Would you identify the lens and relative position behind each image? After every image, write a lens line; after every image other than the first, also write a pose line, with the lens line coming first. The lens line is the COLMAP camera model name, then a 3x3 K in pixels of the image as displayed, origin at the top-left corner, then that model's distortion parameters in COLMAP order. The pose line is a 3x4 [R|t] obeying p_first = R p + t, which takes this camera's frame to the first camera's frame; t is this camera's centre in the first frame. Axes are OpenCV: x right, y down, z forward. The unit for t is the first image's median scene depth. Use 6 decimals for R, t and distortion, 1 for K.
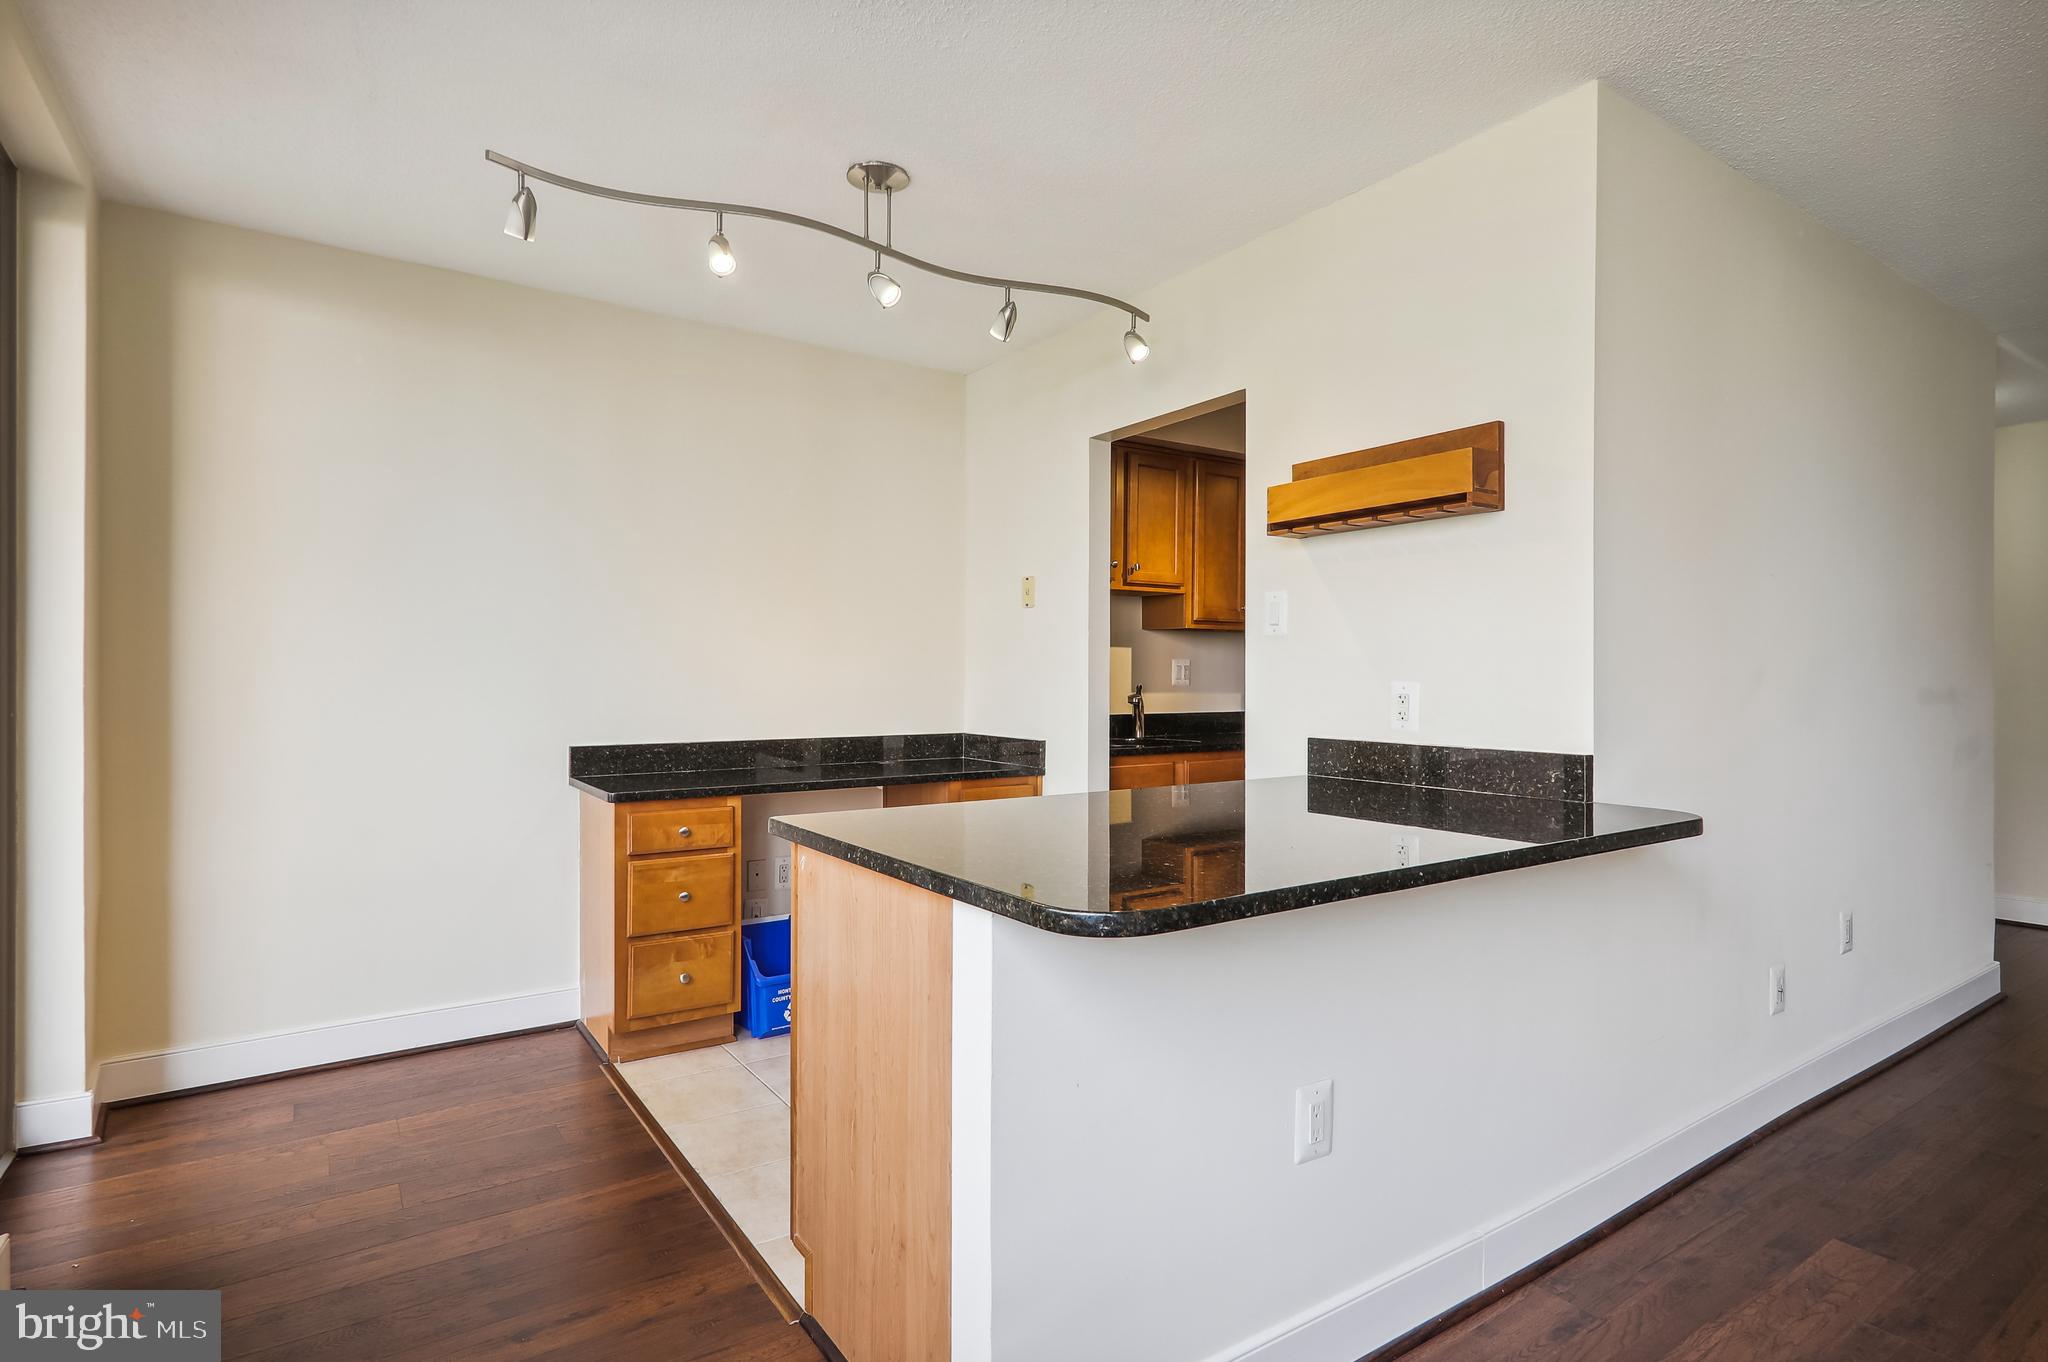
lens RADIAL K [[1014.5, 0, 1020.6], [0, 1014.5, 679.7], [0, 0, 1]] dist [0.006369, -0.002463]
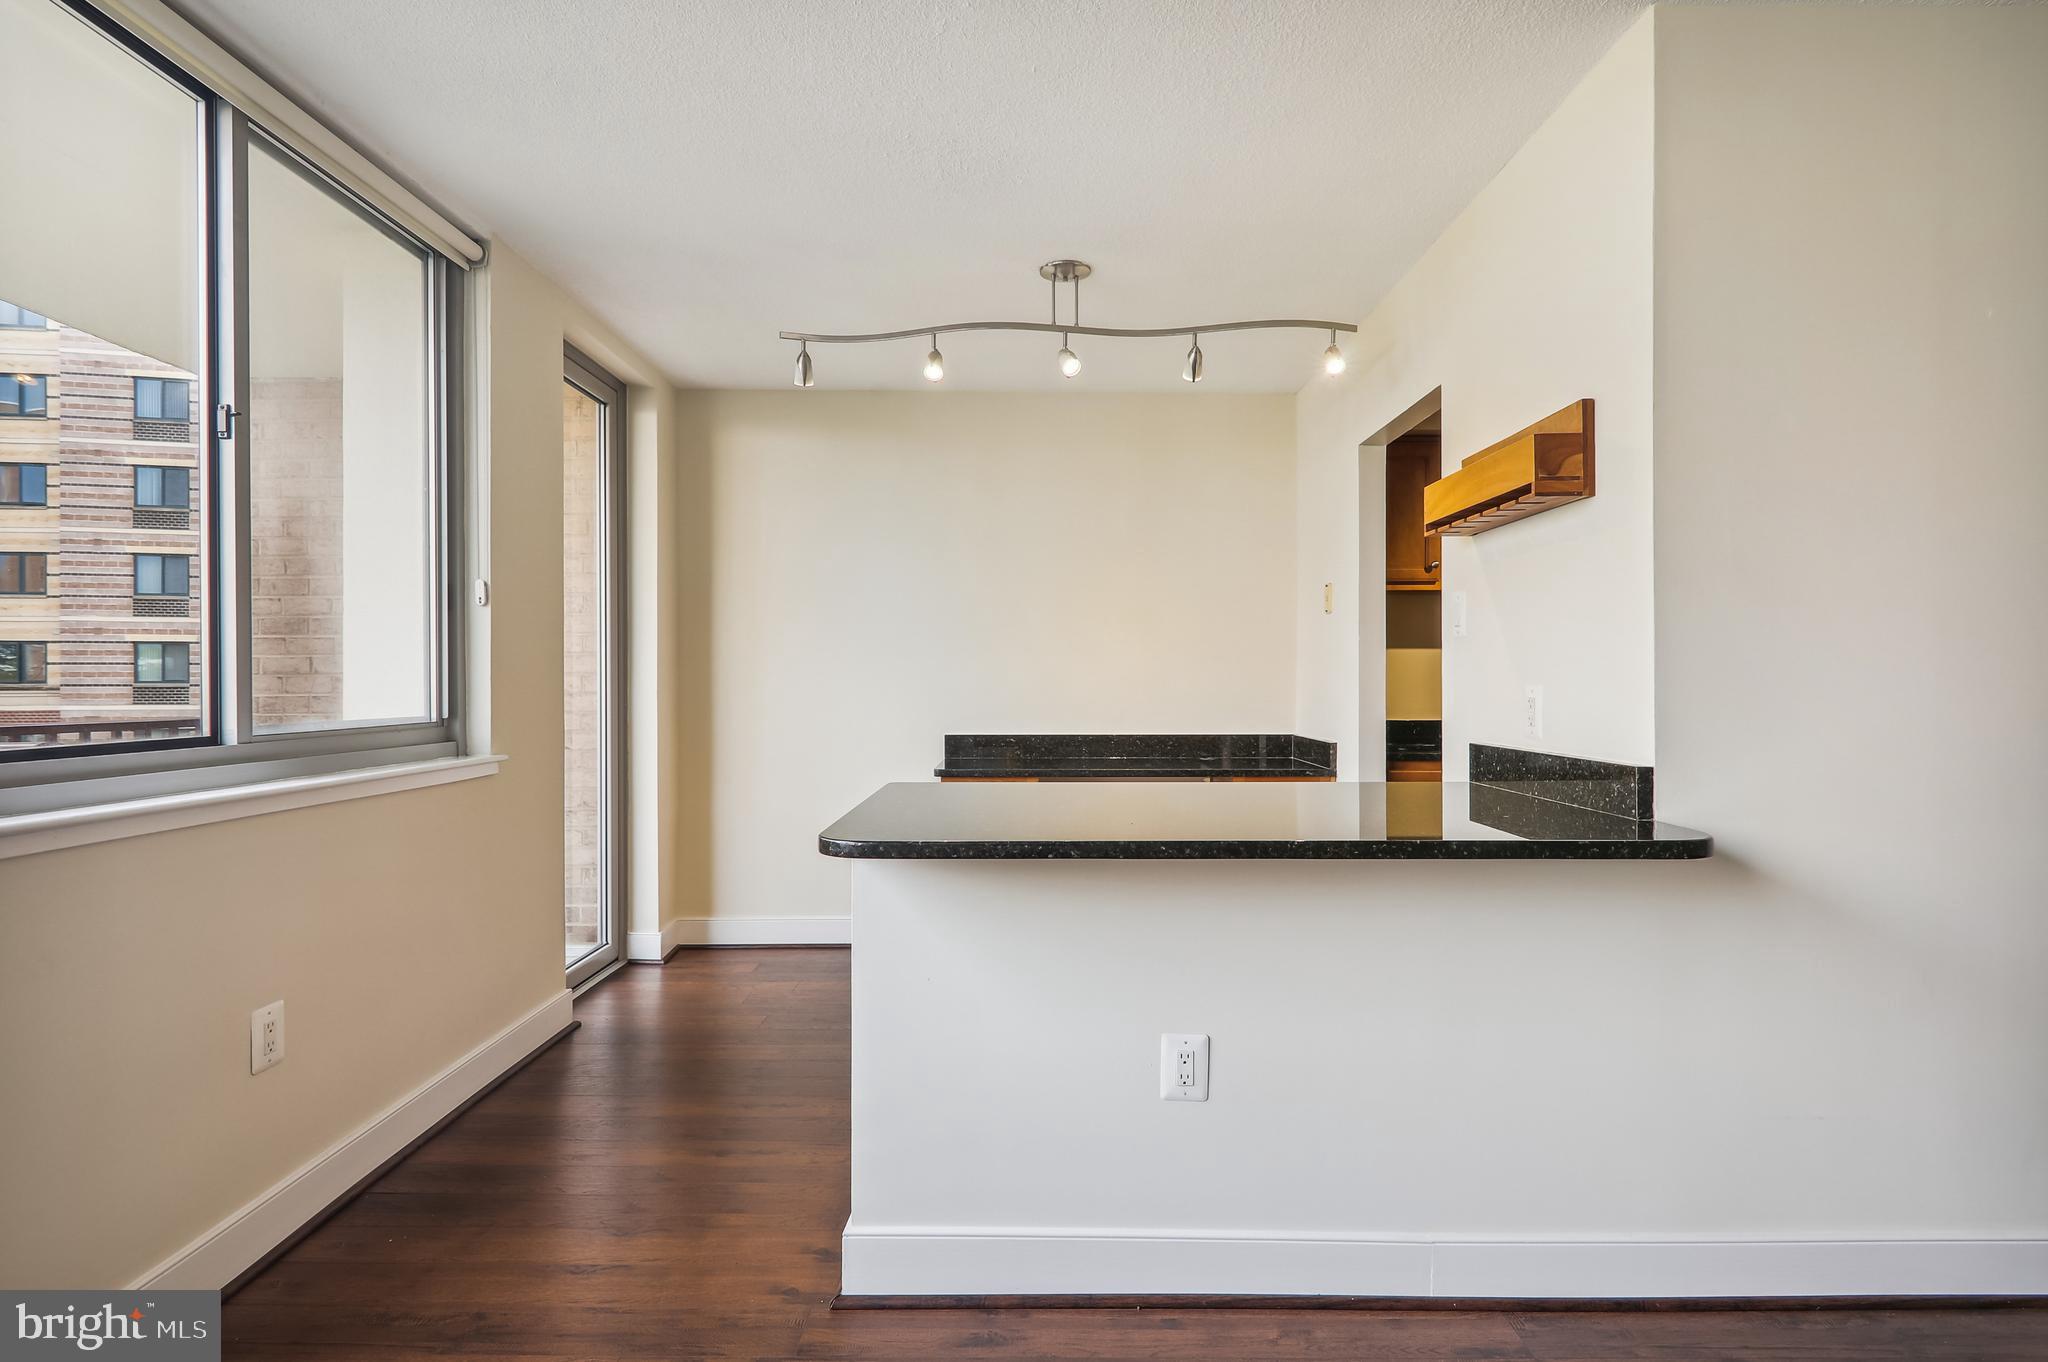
lens RADIAL K [[1014.5, 0, 1037.9], [0, 1014.5, 683.6], [0, 0, 1]] dist [0.006369, -0.002463]
pose [[0.829846, -0.001234, -0.557991, 0.511532], [0.000928, 0.999999, -0.000832, 0.001122], [0.557992, 0.000173, 0.829846, -0.029164]]
